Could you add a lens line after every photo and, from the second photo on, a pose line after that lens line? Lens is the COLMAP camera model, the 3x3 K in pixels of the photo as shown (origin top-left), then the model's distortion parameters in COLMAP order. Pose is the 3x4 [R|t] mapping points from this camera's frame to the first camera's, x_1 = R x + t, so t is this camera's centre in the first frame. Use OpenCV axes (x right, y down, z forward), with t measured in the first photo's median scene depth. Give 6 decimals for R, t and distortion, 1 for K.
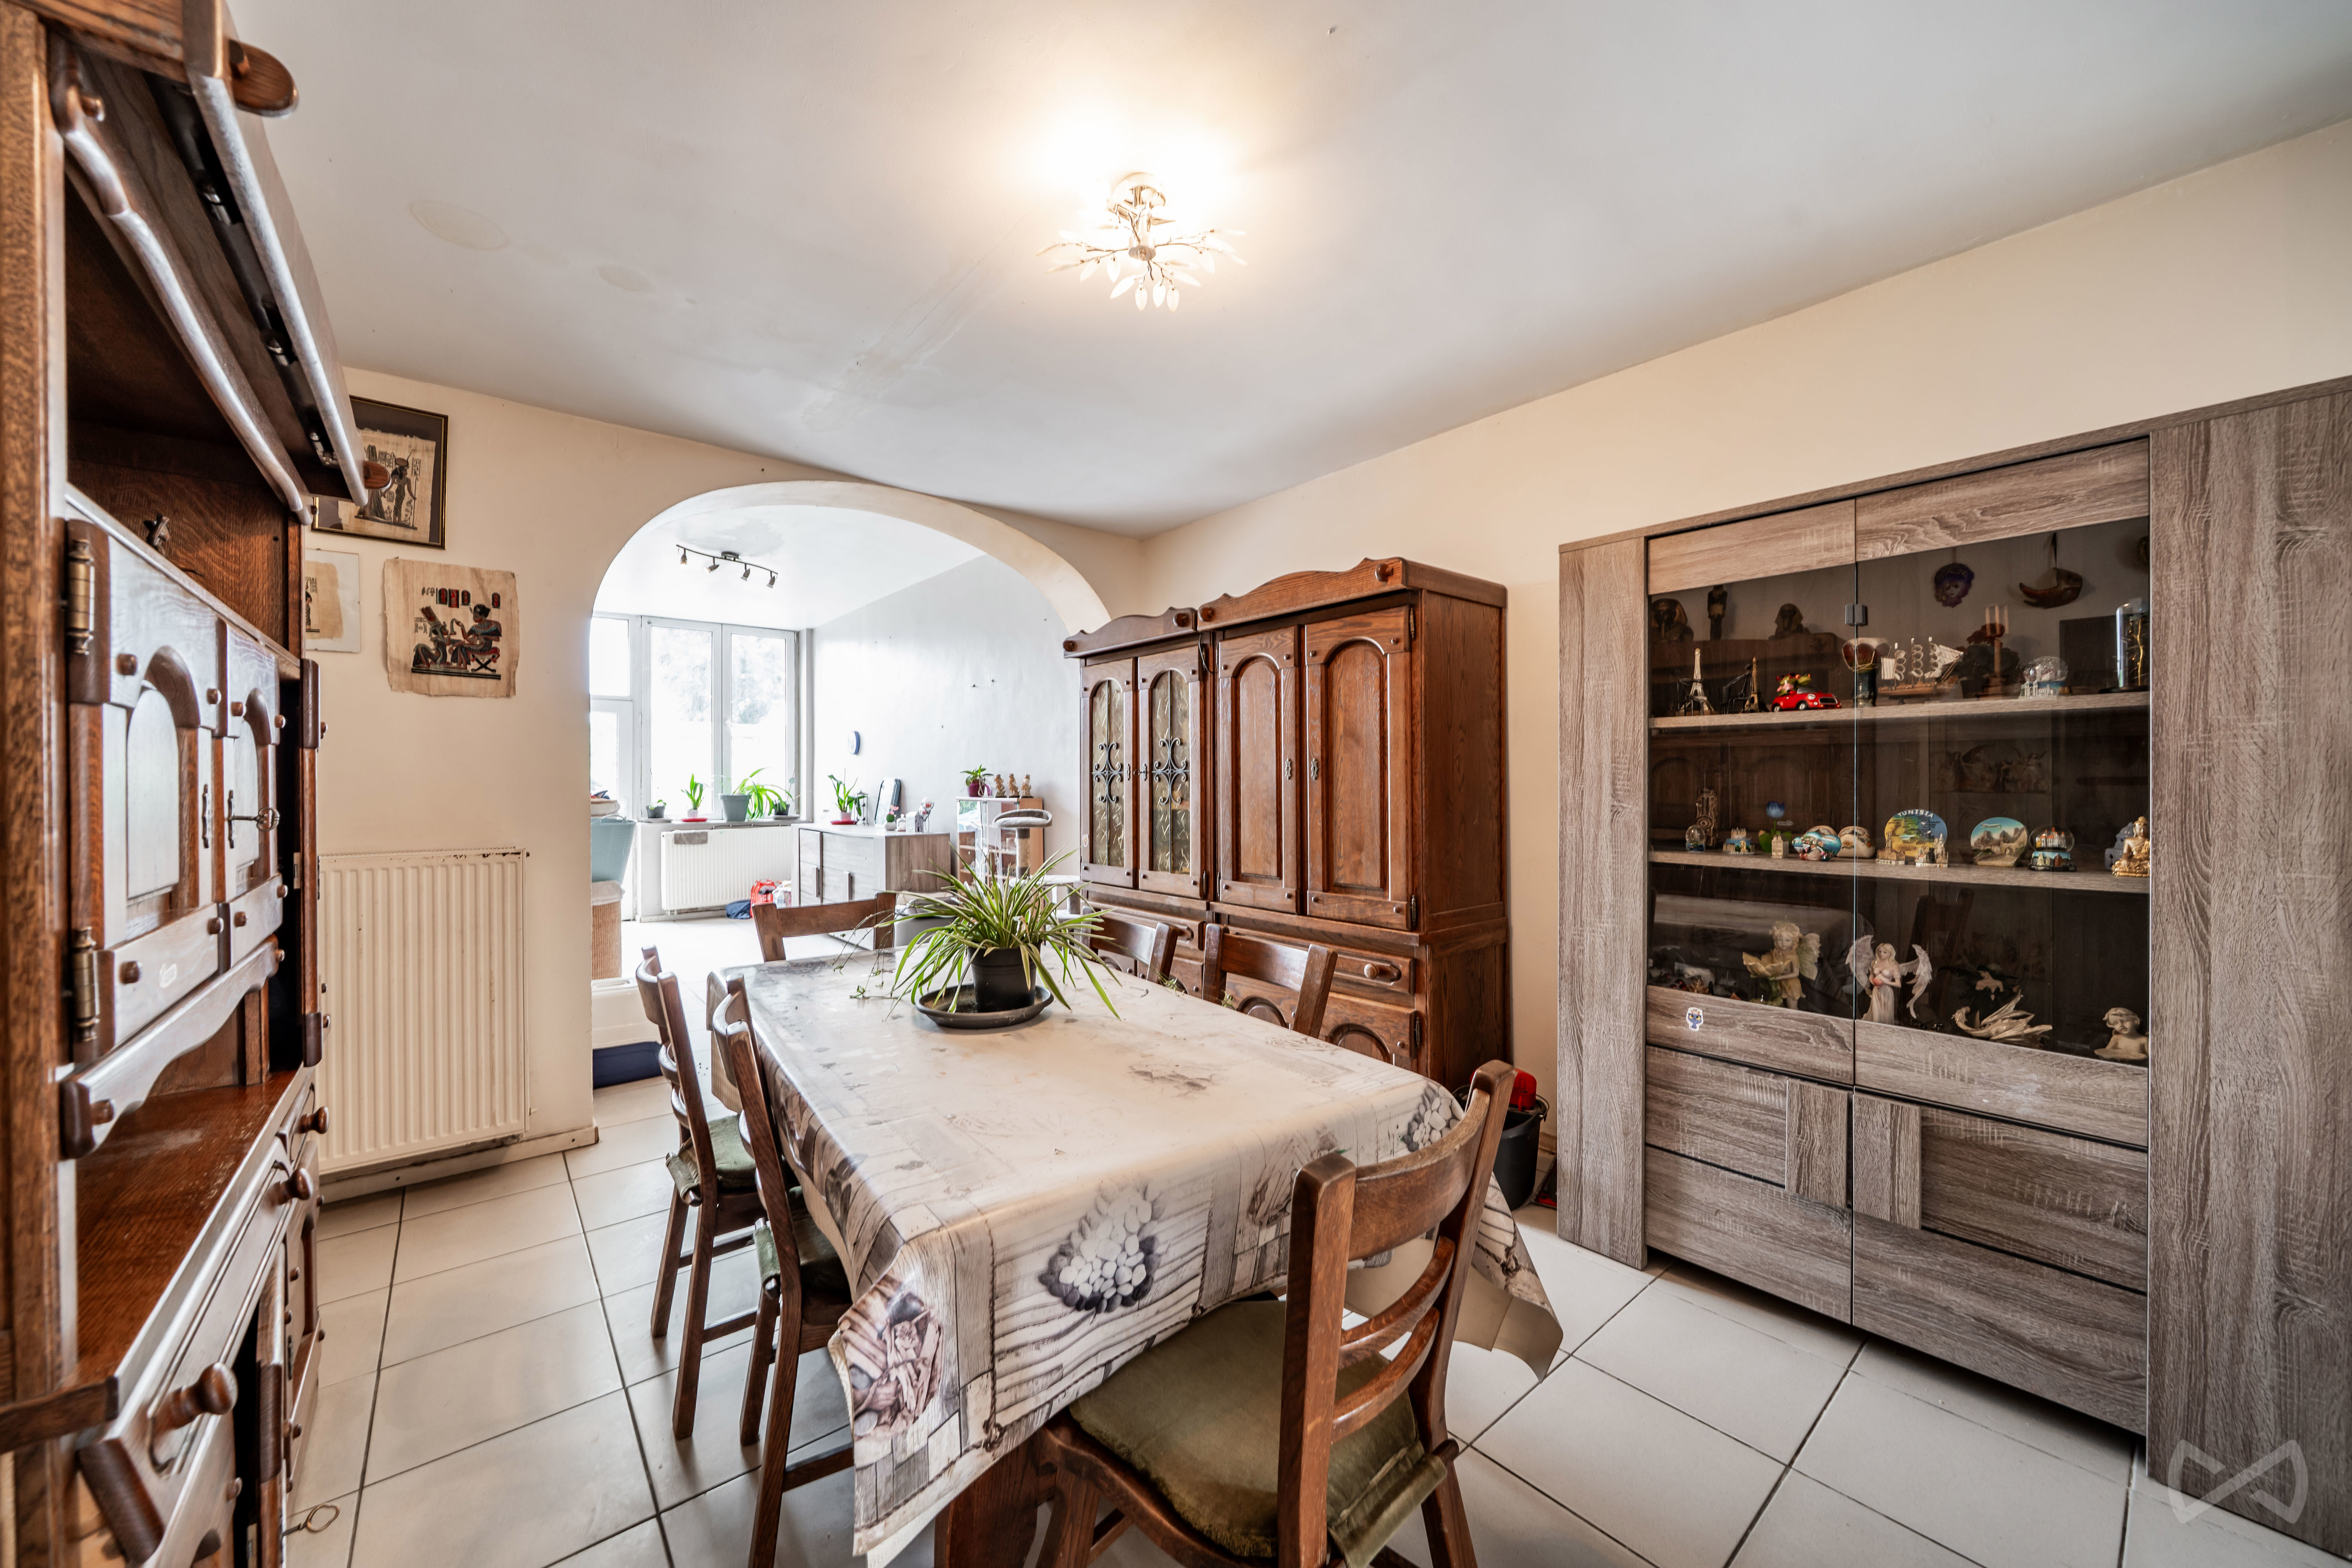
lens RADIAL K [[863.5, 0, 1176.5], [0, 863.5, 782.4], [0, 0, 1]] dist [-0.002142, -0.000145]
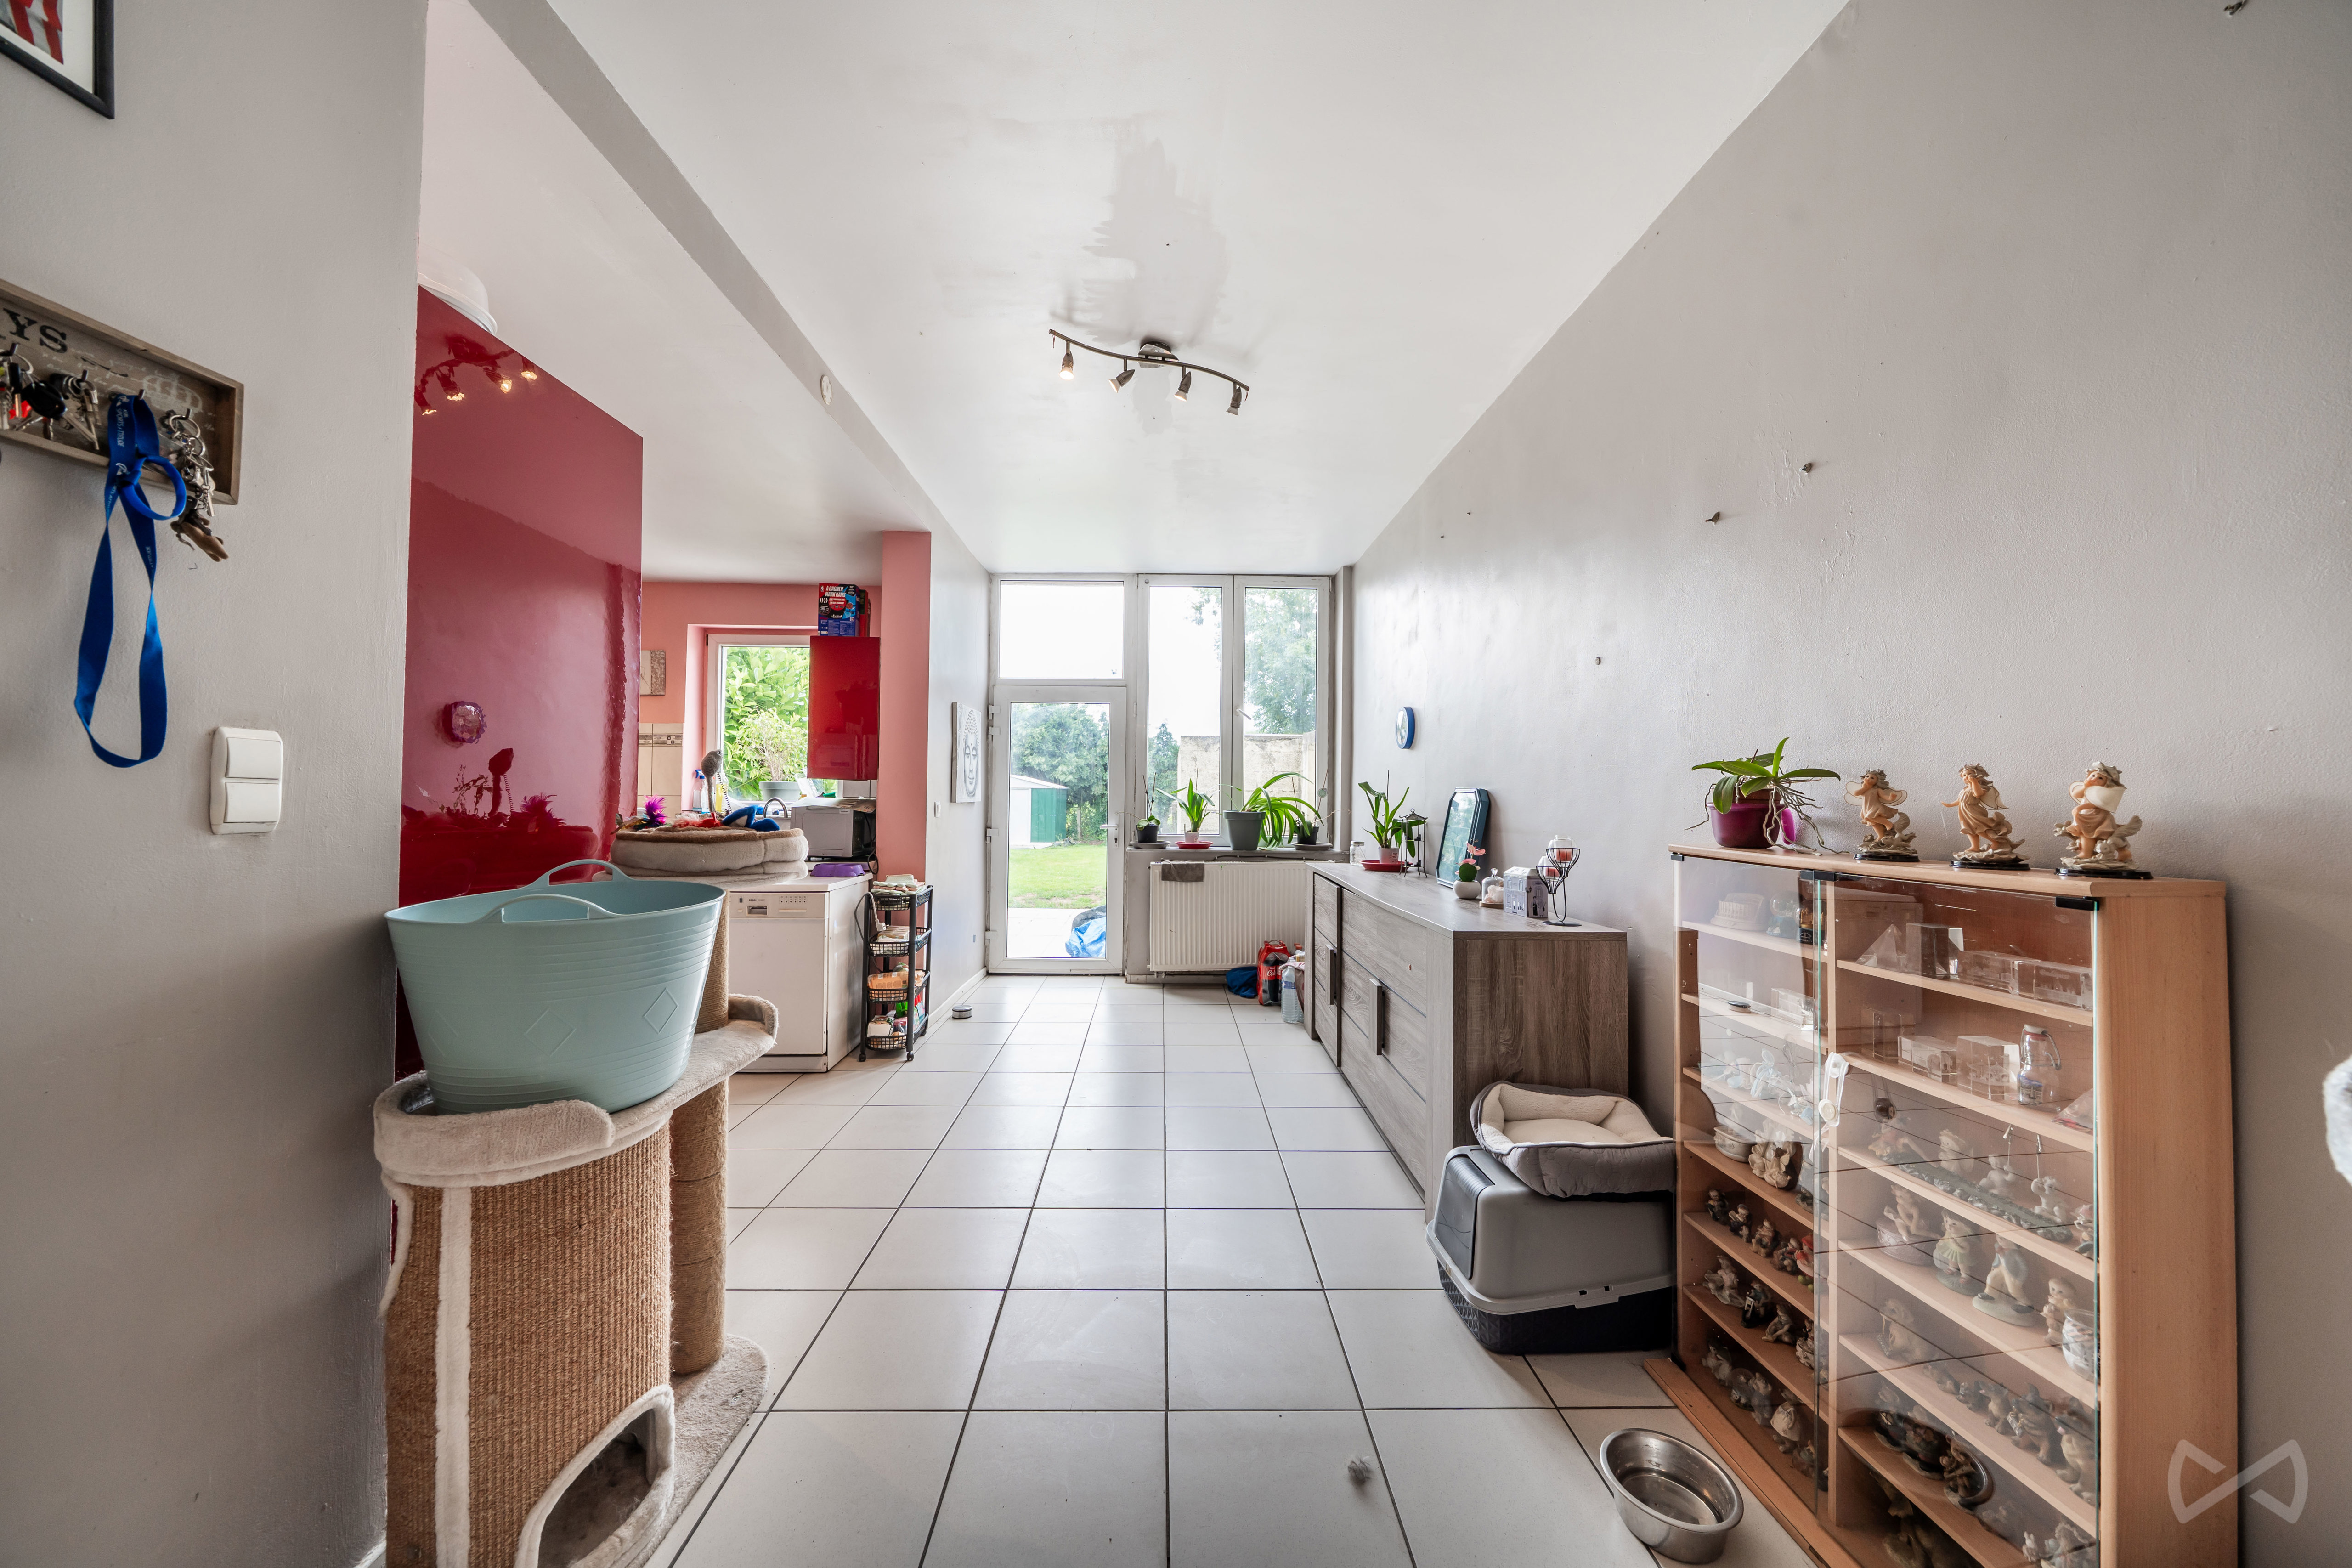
lens RADIAL K [[802.1, 0, 1176.9], [0, 802.1, 786.8], [0, 0, 1]] dist [-0.007637, 0.000032]
pose [[0.784596, 0.003229, -0.619999, -0.210419], [-0.011204, 0.999897, -0.008970, 0.000251], [0.619906, 0.013985, 0.784551, 0.634711]]
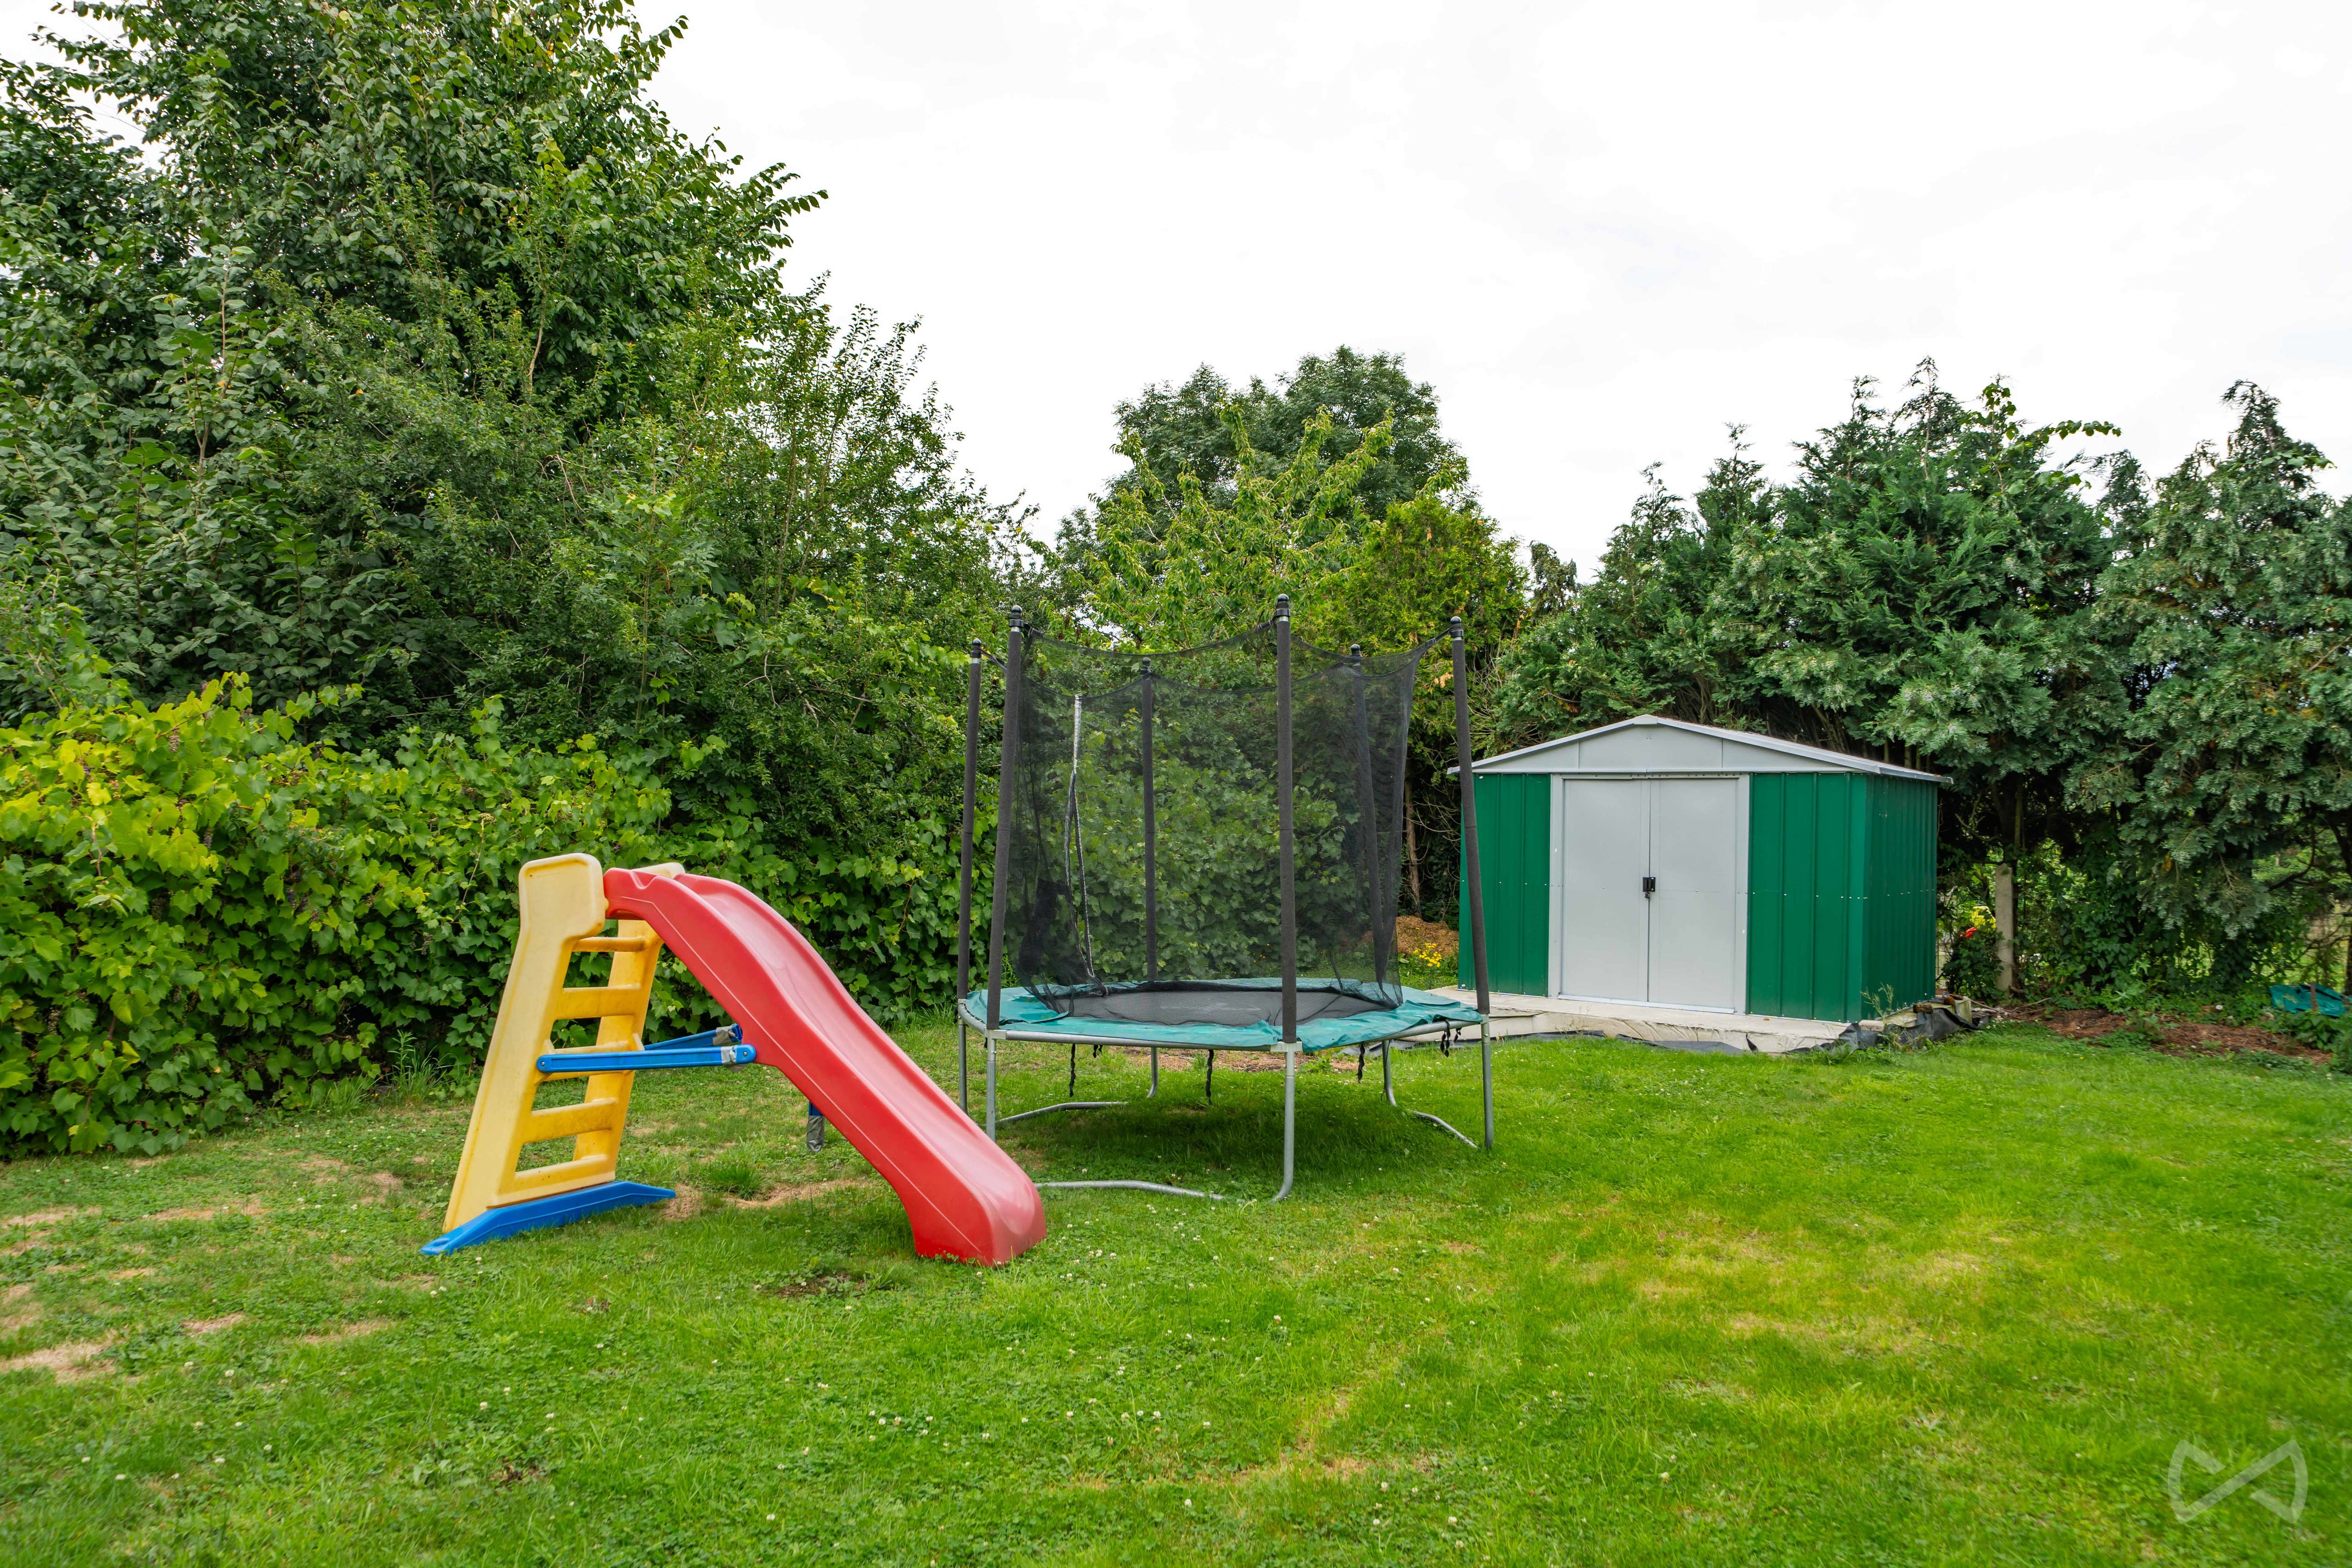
lens RADIAL K [[1583.0, 0, 1172.8], [0, 1583.0, 788.7], [0, 0, 1]] dist [0.002972, 0.001805]
pose [[0.257979, -0.008032, -0.966117, -1.653946], [-0.014141, 0.999827, -0.012088, 0.022769], [0.966047, 0.016781, 0.257821, 2.182094]]
